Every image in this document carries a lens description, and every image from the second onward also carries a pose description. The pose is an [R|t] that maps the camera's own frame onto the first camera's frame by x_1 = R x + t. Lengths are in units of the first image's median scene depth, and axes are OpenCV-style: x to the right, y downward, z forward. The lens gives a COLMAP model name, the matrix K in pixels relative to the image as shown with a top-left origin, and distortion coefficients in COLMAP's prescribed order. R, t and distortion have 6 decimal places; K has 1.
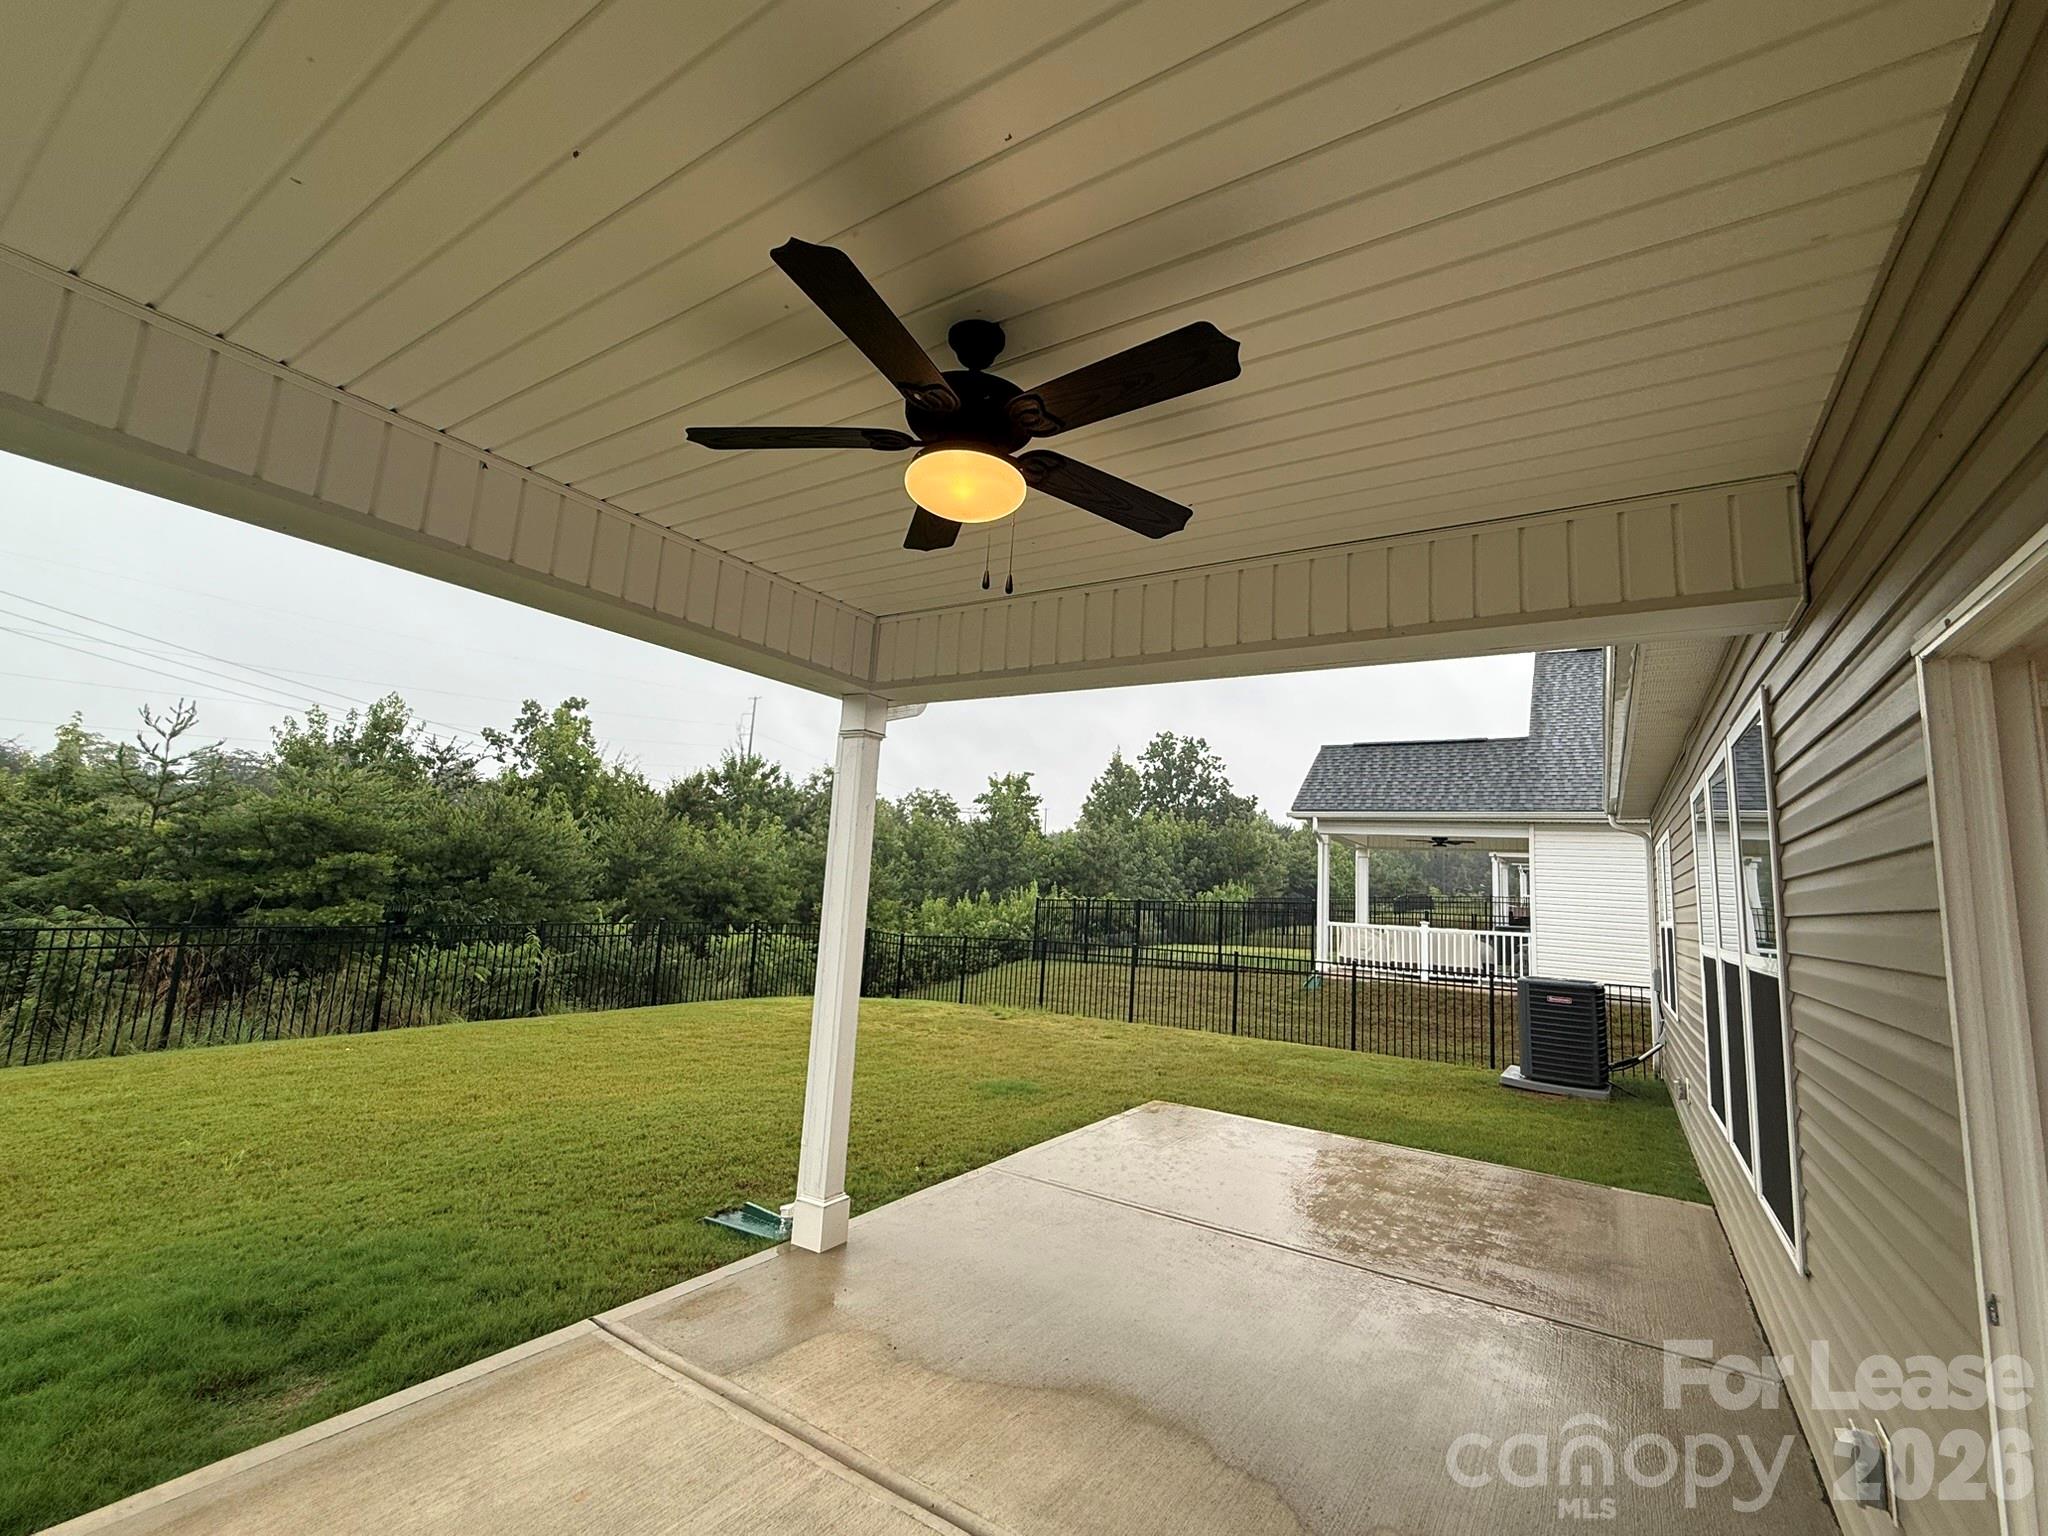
lens RADIAL K [[866.9, 0, 1024.6], [0, 866.9, 767.6], [0, 0, 1]] dist [-0.000824, 0.000297]
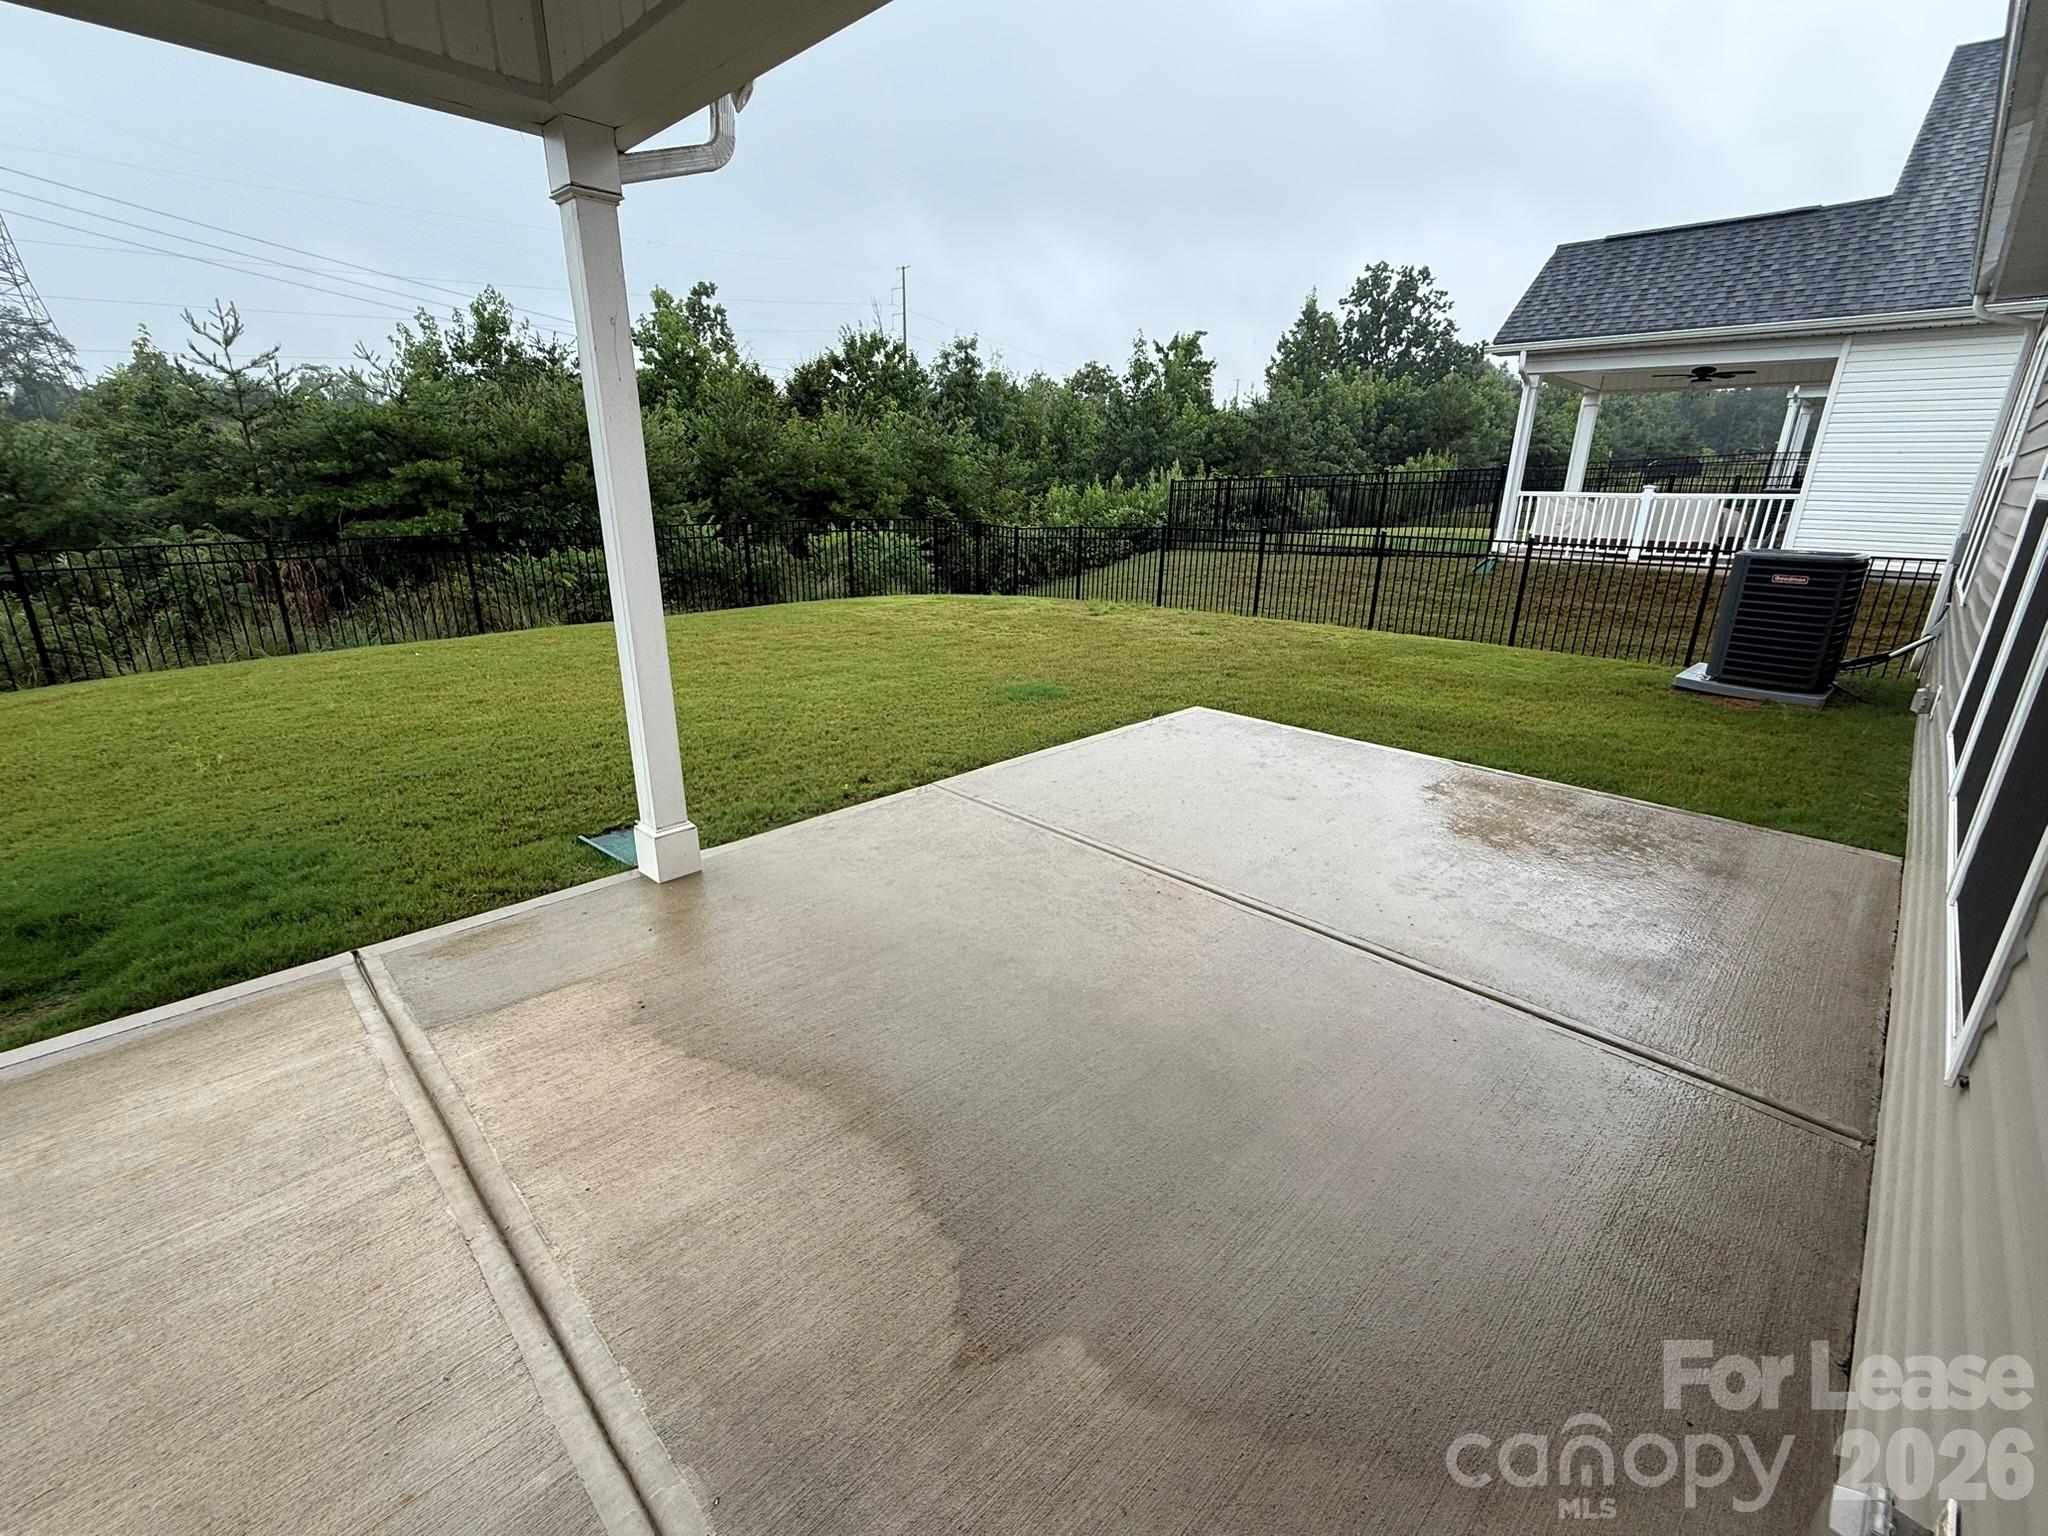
lens RADIAL K [[866.9, 0, 1027.4], [0, 866.9, 766.4], [0, 0, 1]] dist [-0.000824, 0.000297]
pose [[0.978097, 0.020862, -0.207103, 0.109988], [0.072745, 0.897966, 0.434010, 0.034523], [0.195026, -0.439570, 0.876780, 0.124380]]
